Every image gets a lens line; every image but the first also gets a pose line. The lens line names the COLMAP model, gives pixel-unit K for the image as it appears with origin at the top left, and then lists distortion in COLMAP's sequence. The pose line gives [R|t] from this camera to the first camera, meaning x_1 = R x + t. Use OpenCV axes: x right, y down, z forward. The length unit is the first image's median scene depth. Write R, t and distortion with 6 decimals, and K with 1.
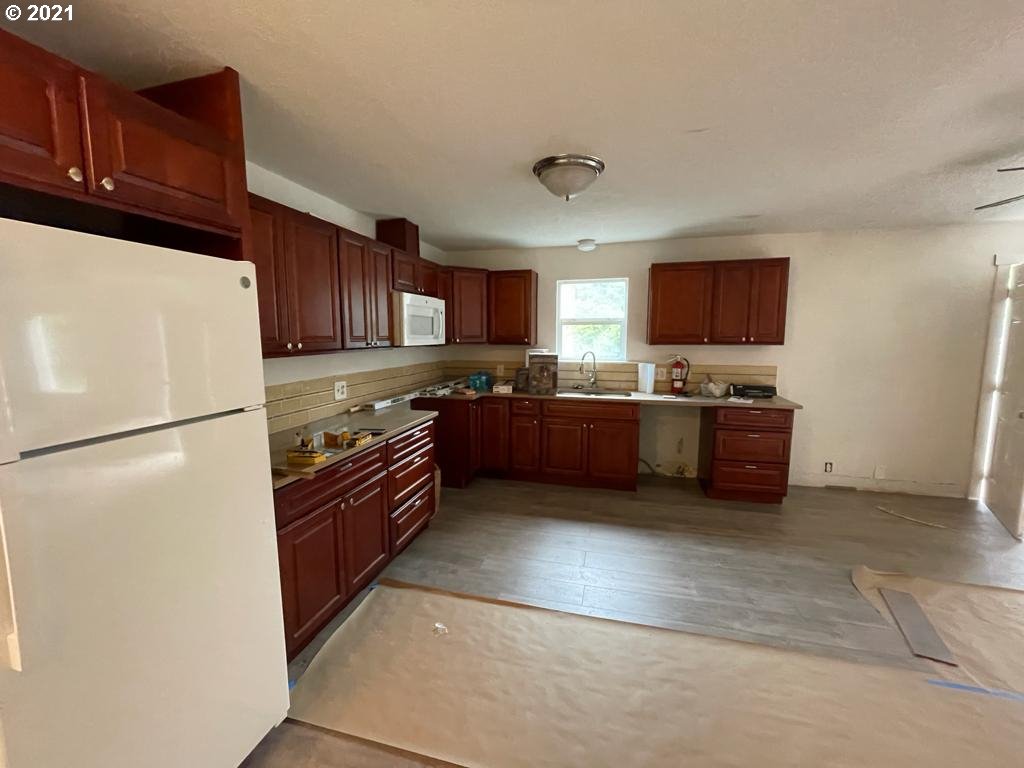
lens RADIAL K [[412.4, 0, 512.2], [0, 412.4, 381.9], [0, 0, 1]] dist [-0.001117, -0.000029]
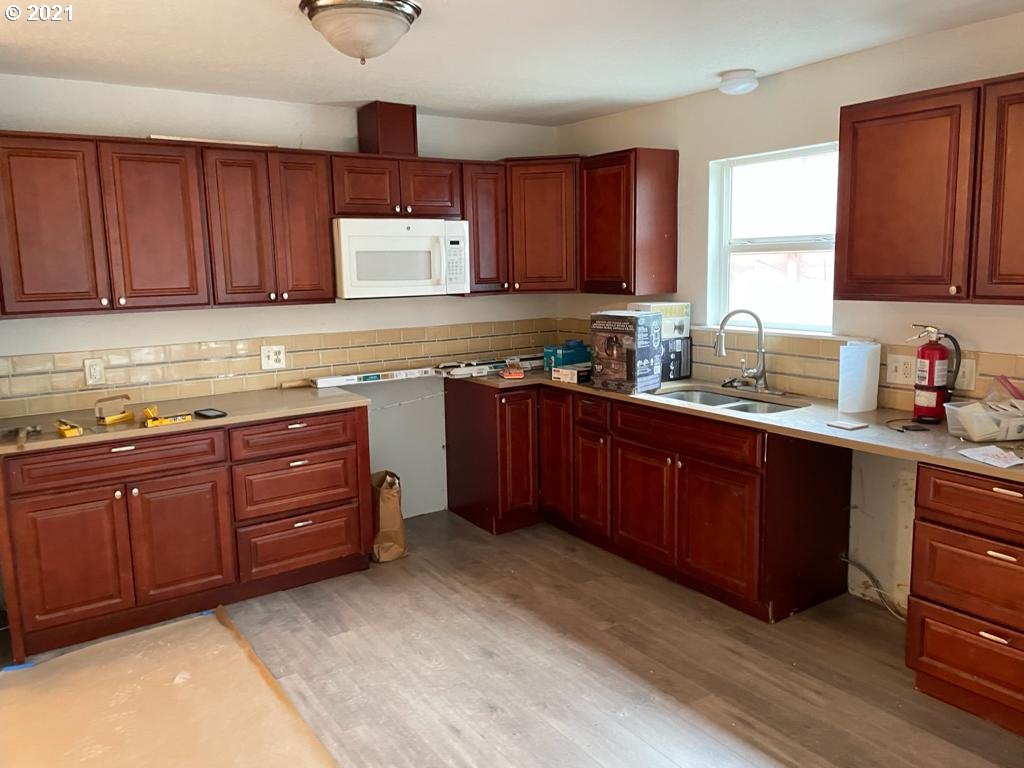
lens RADIAL K [[769.0, 0, 511.9], [0, 769.0, 380.6], [0, 0, 1]] dist [0.010407, 0.001098]
pose [[0.754318, 0.085248, -0.650951, 0.629308], [-0.056403, 0.996283, 0.065113, -0.040147], [0.654082, -0.012400, 0.756322, 0.179093]]
